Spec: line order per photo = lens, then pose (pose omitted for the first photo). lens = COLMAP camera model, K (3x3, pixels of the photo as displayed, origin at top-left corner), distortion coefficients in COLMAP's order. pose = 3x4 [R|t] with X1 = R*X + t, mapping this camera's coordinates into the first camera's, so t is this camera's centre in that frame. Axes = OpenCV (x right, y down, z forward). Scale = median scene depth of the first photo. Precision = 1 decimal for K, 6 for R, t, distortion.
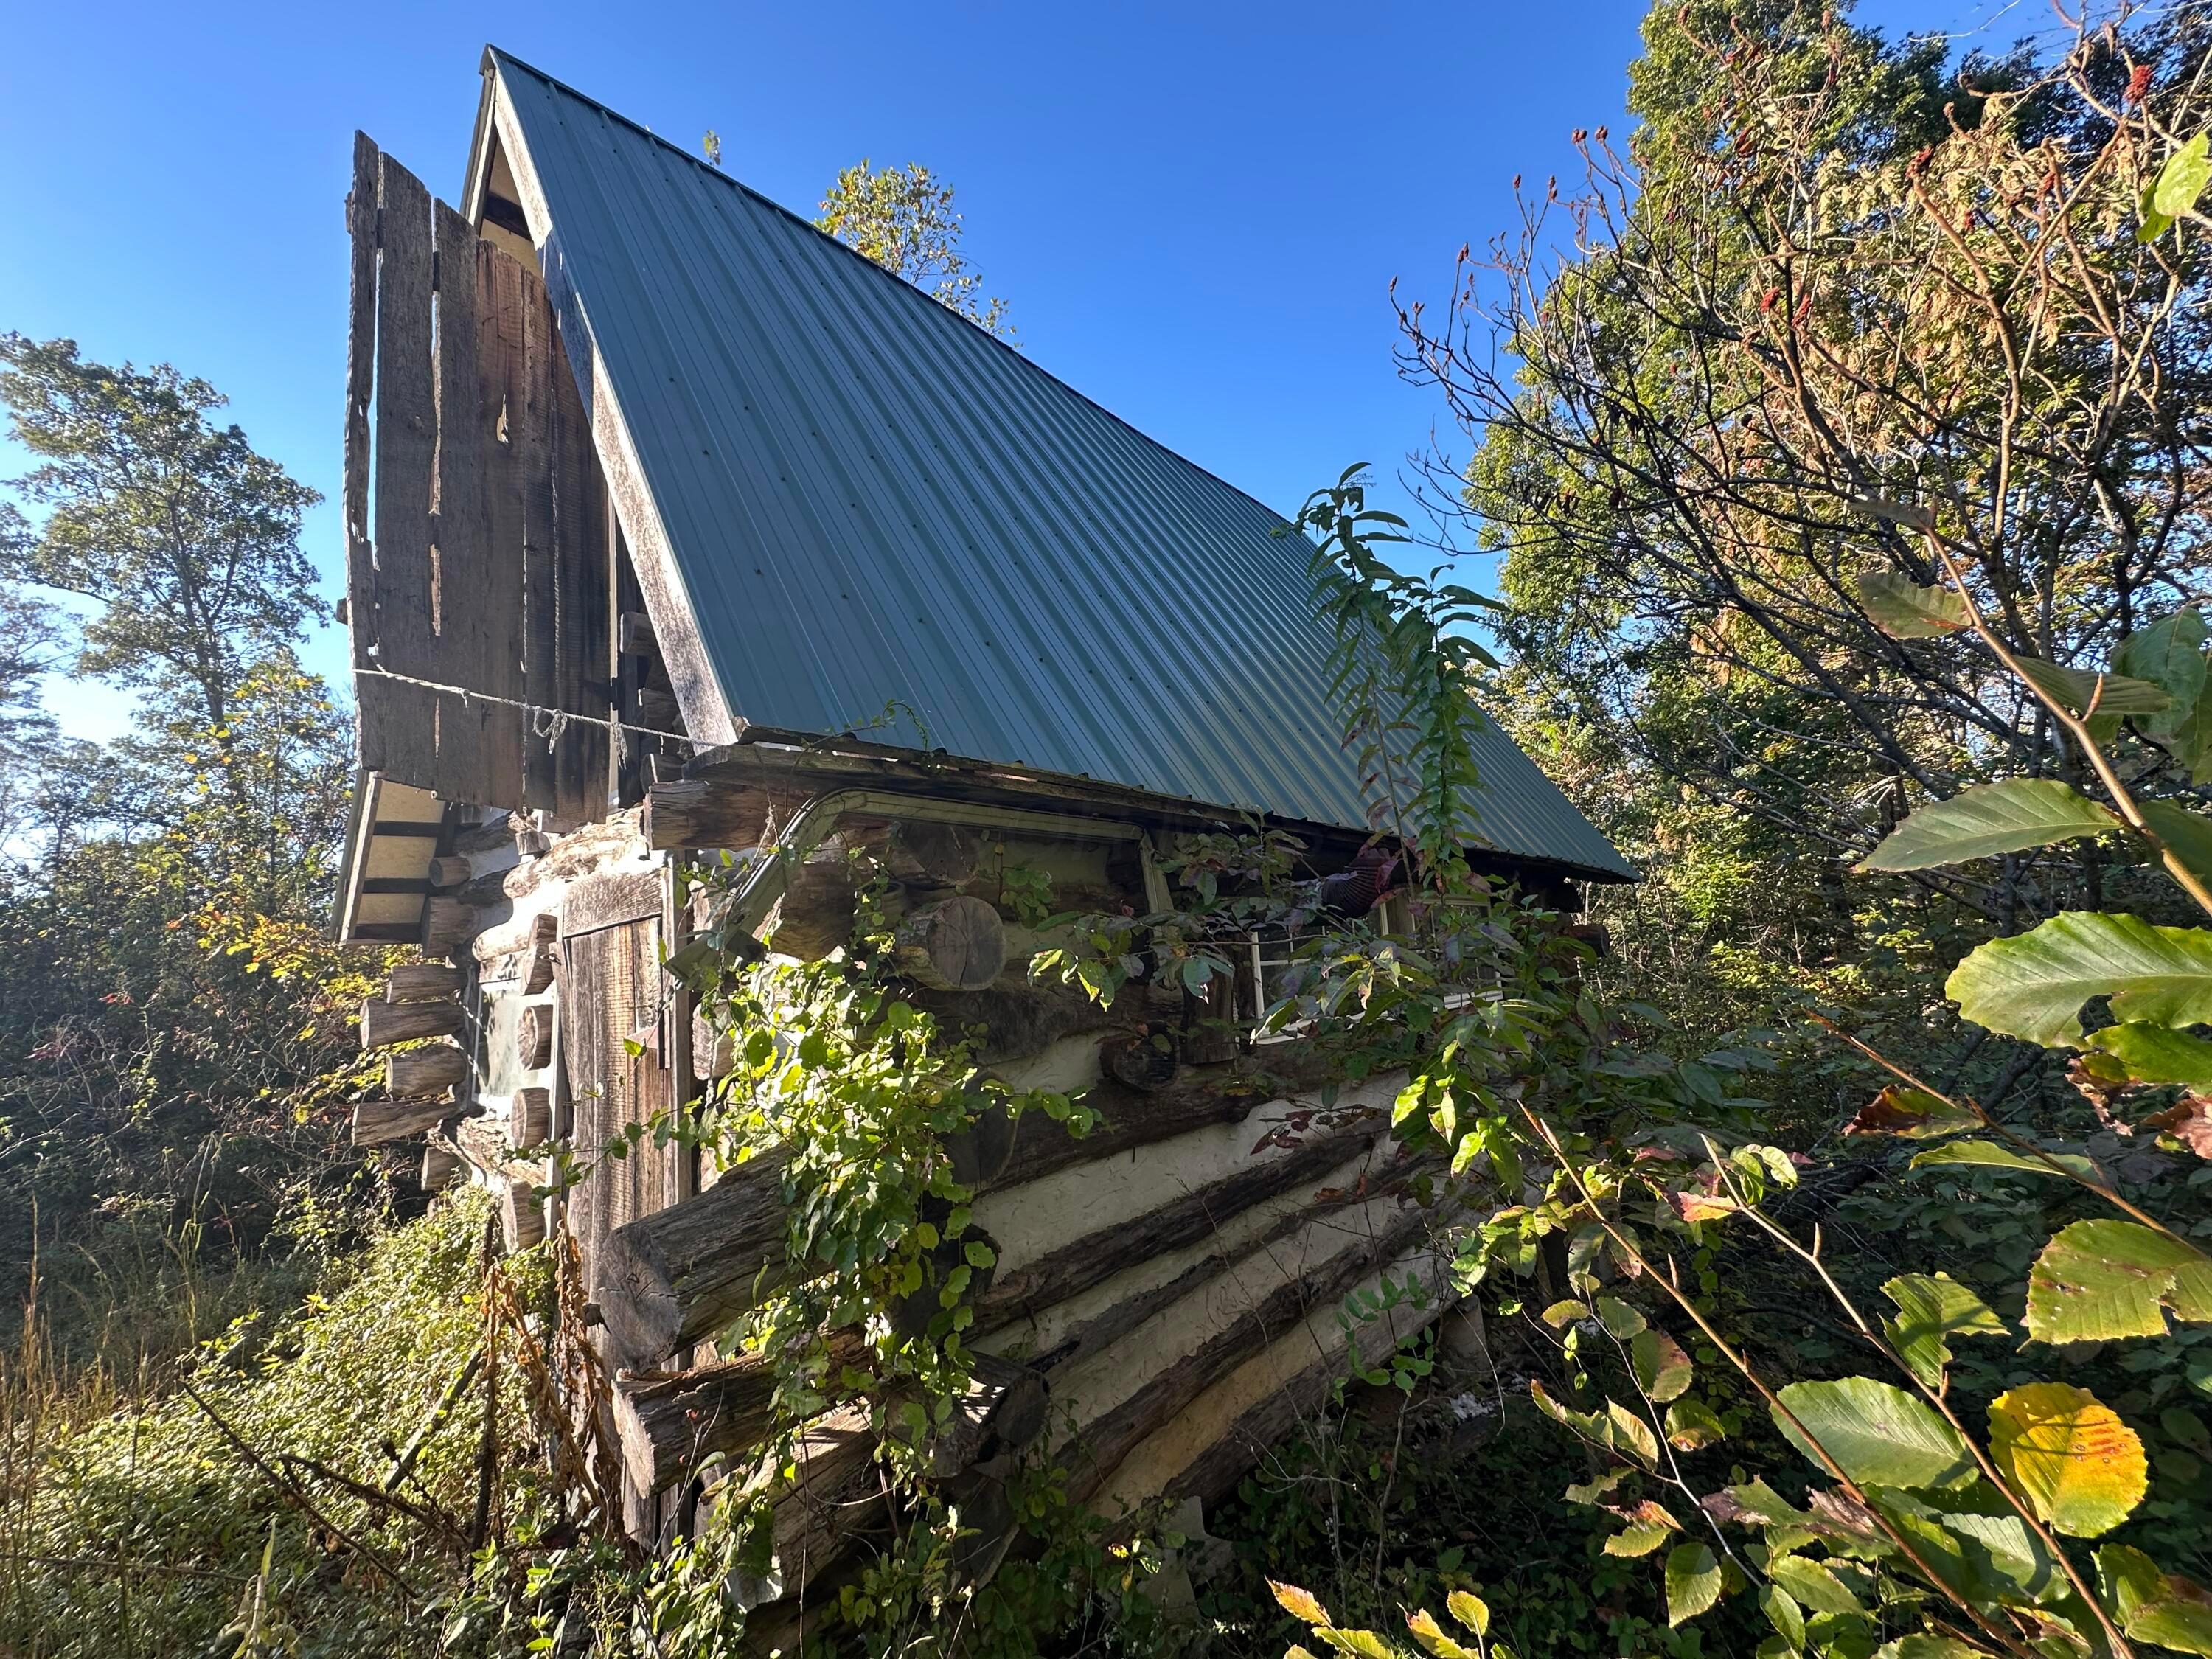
lens RADIAL K [[882.0, 0, 1106.3], [0, 882.0, 825.8], [0, 0, 1]] dist [-0.003846, 0.000480]
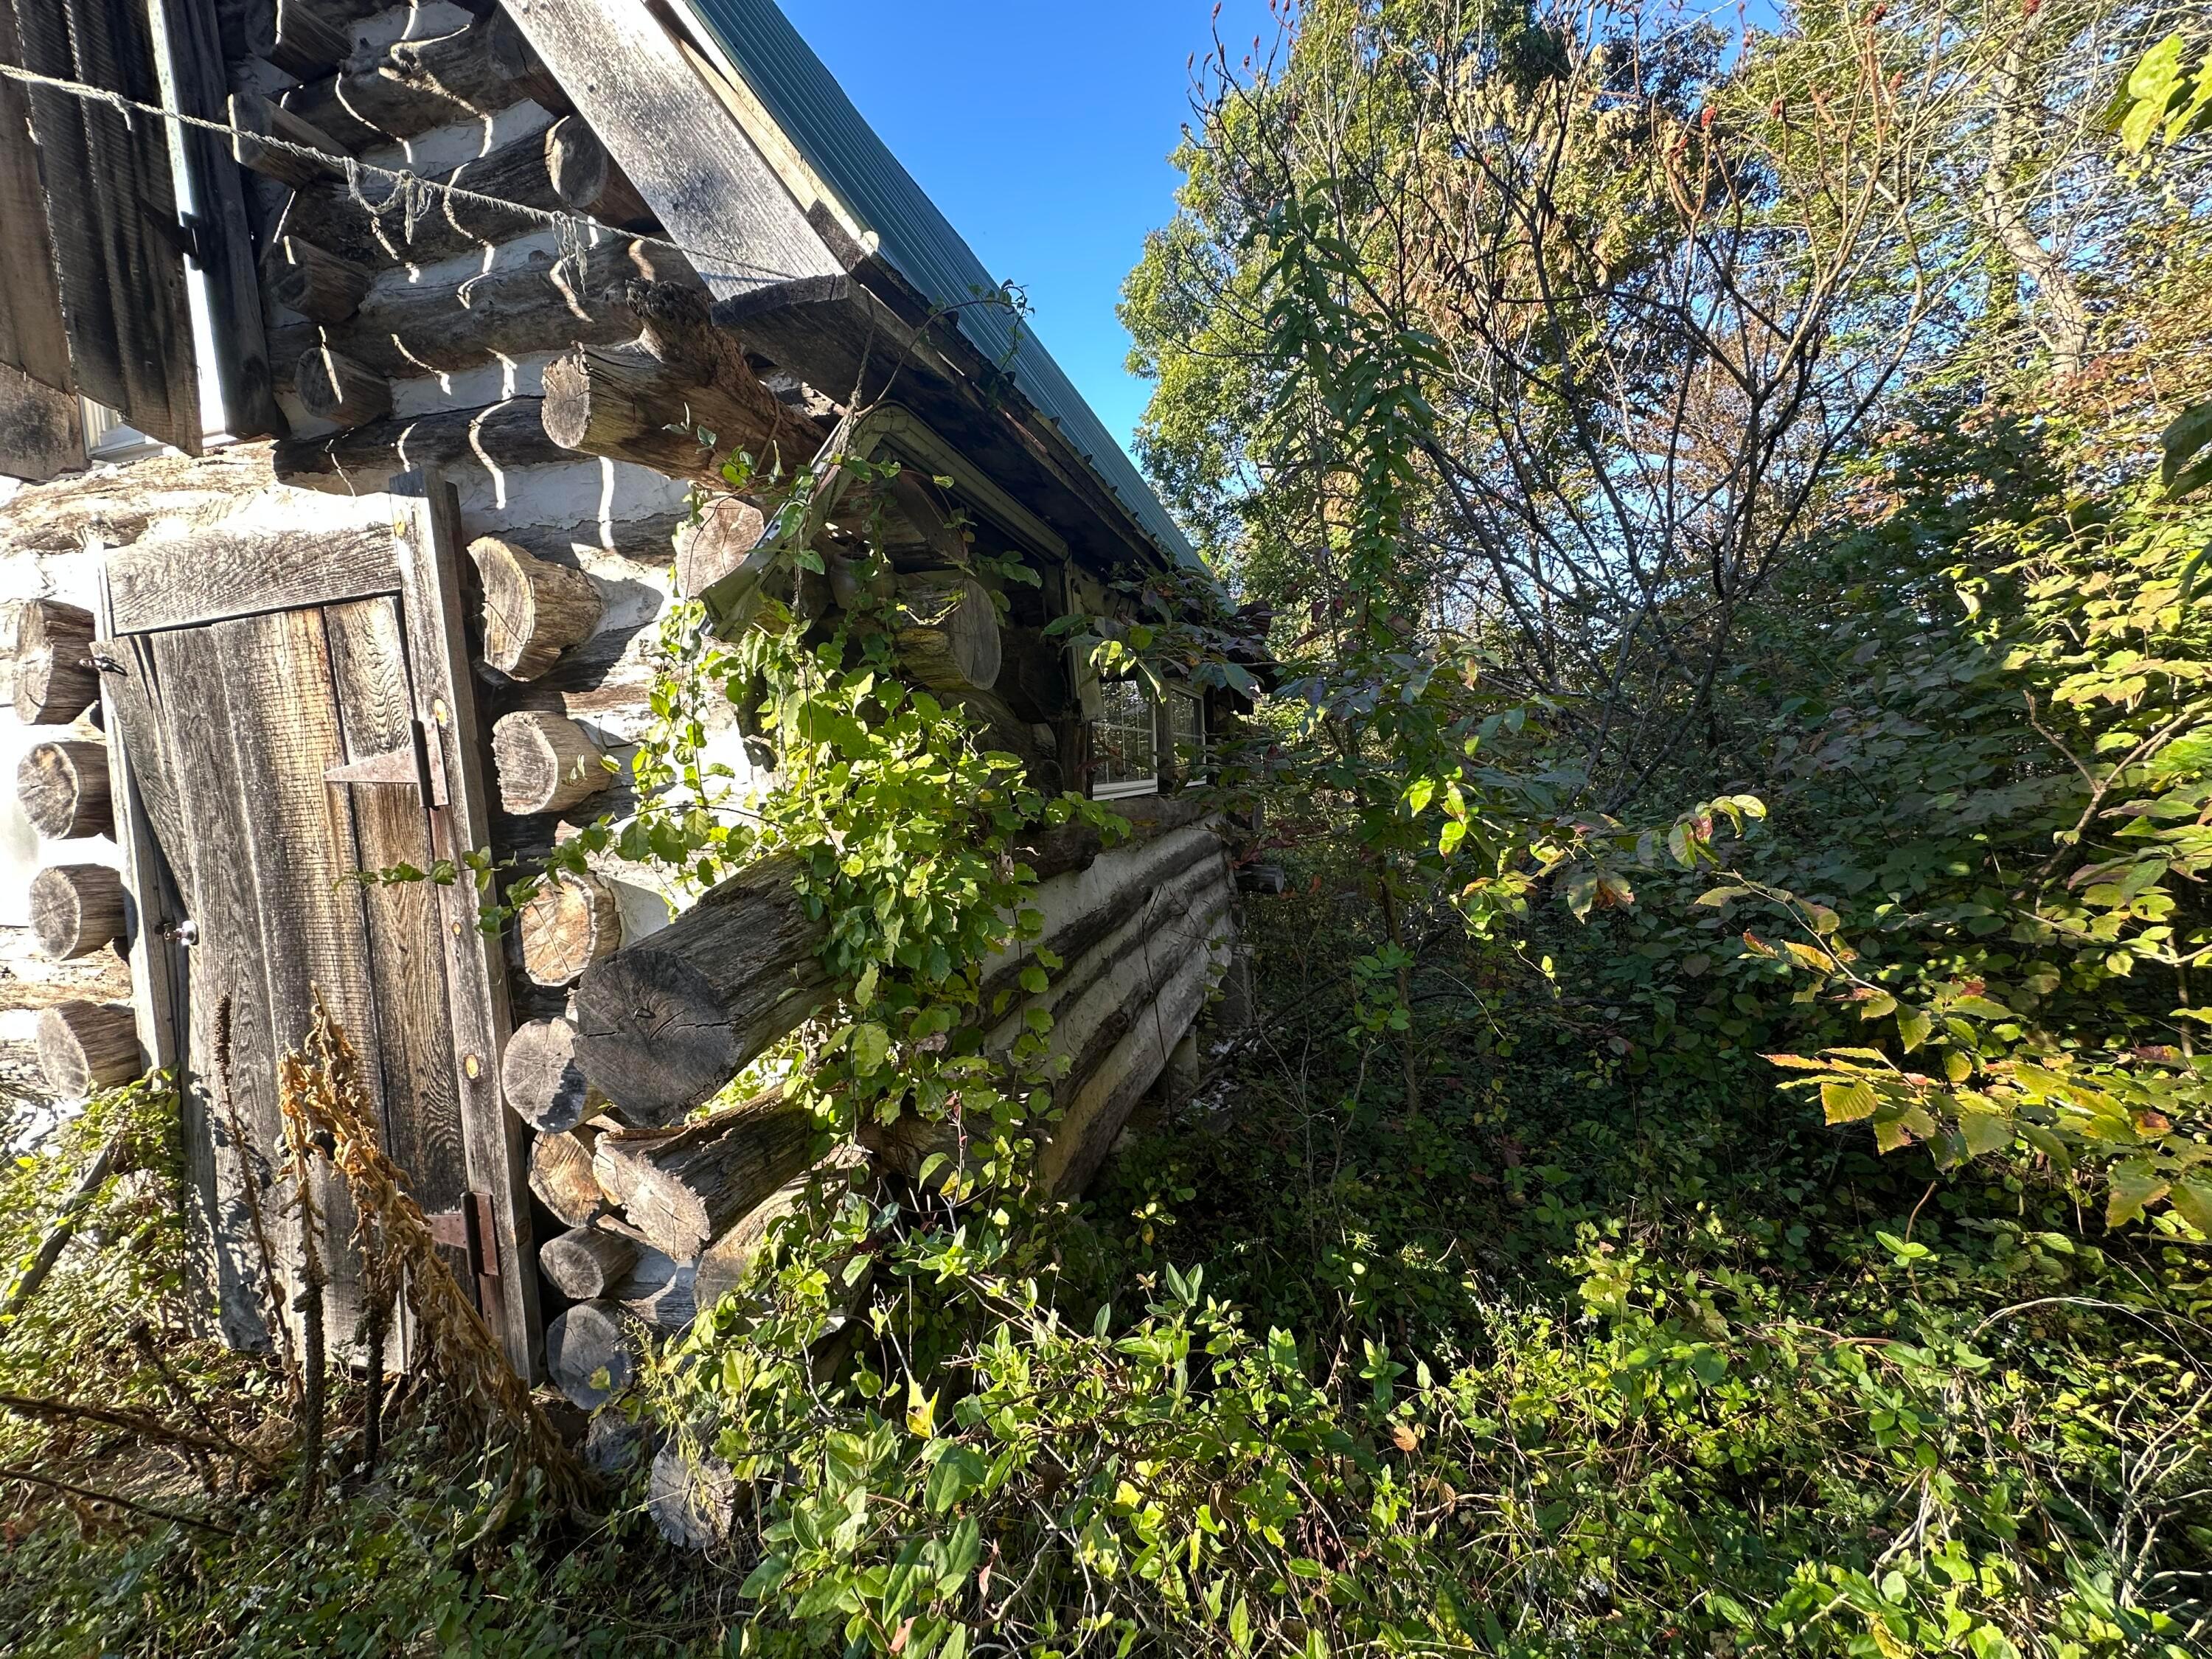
lens RADIAL K [[882.0, 0, 1106.3], [0, 882.0, 825.8], [0, 0, 1]] dist [-0.003846, 0.000480]
pose [[0.894140, -0.008827, 0.447700, -0.285435], [-0.079361, 0.980855, 0.177838, 0.101588], [-0.440698, -0.194542, 0.876321, 0.100493]]
